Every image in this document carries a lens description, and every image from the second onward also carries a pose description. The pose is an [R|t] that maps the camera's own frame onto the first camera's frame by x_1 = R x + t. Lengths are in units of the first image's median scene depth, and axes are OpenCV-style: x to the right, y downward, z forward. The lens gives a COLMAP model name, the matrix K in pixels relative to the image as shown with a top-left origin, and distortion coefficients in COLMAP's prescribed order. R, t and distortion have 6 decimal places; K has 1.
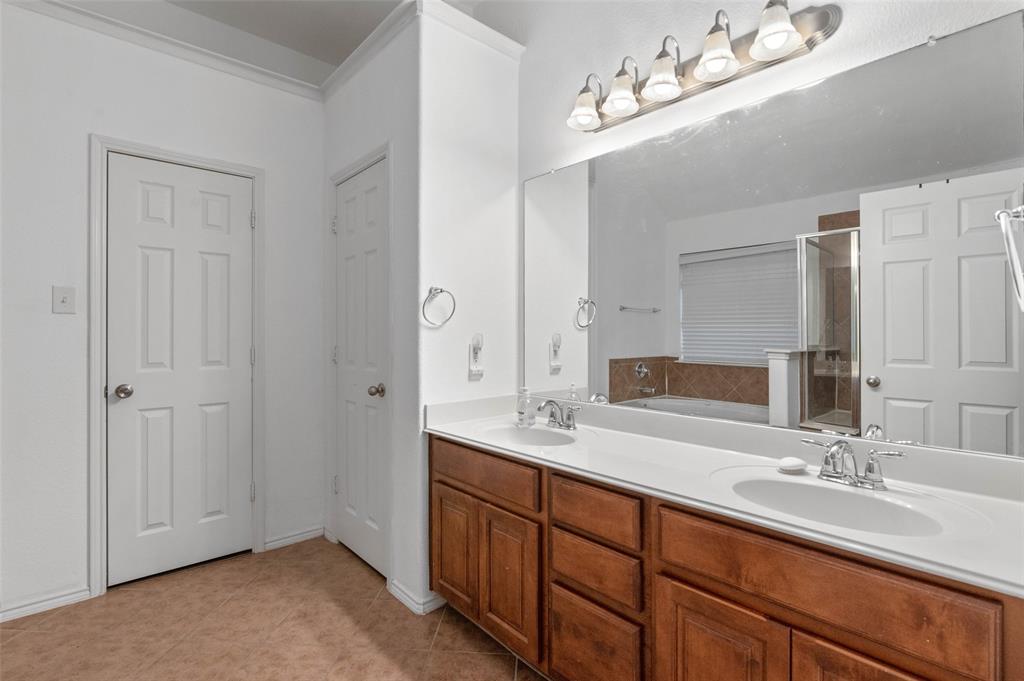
lens RADIAL K [[480.9, 0, 503.4], [0, 480.9, 345.9], [0, 0, 1]] dist [-0.012988, 0.002531]
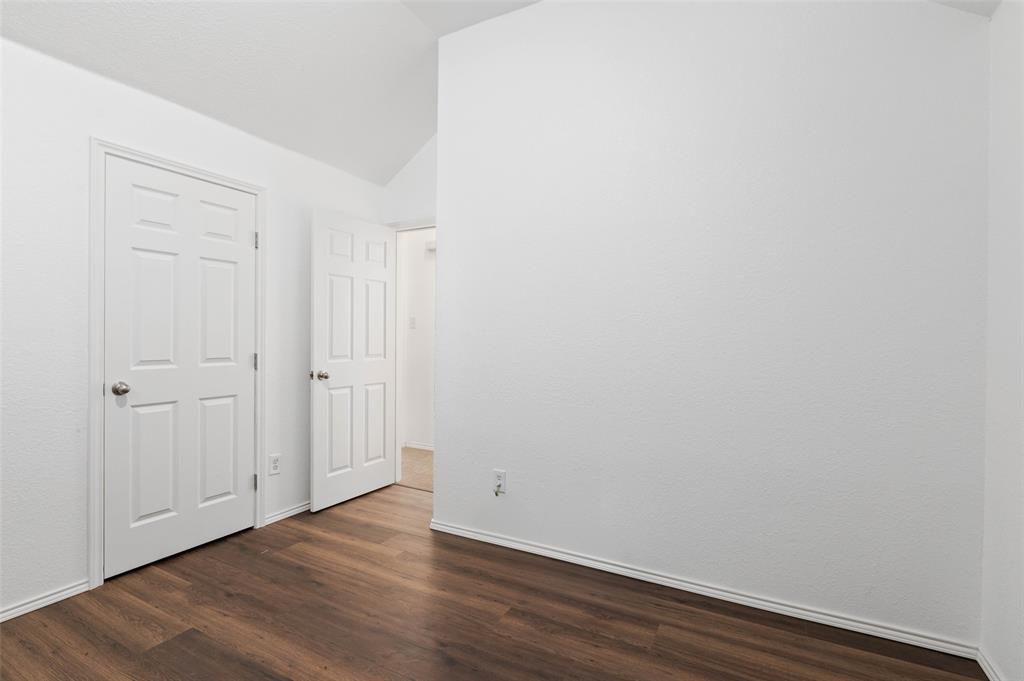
lens RADIAL K [[480.9, 0, 509.6], [0, 480.9, 334.6], [0, 0, 1]] dist [-0.012988, 0.002531]
pose [[0.934213, 0.011002, 0.356546, -0.388467], [-0.003374, 0.999752, -0.022011, 0.001234], [-0.356699, 0.019360, 0.934019, -0.274638]]
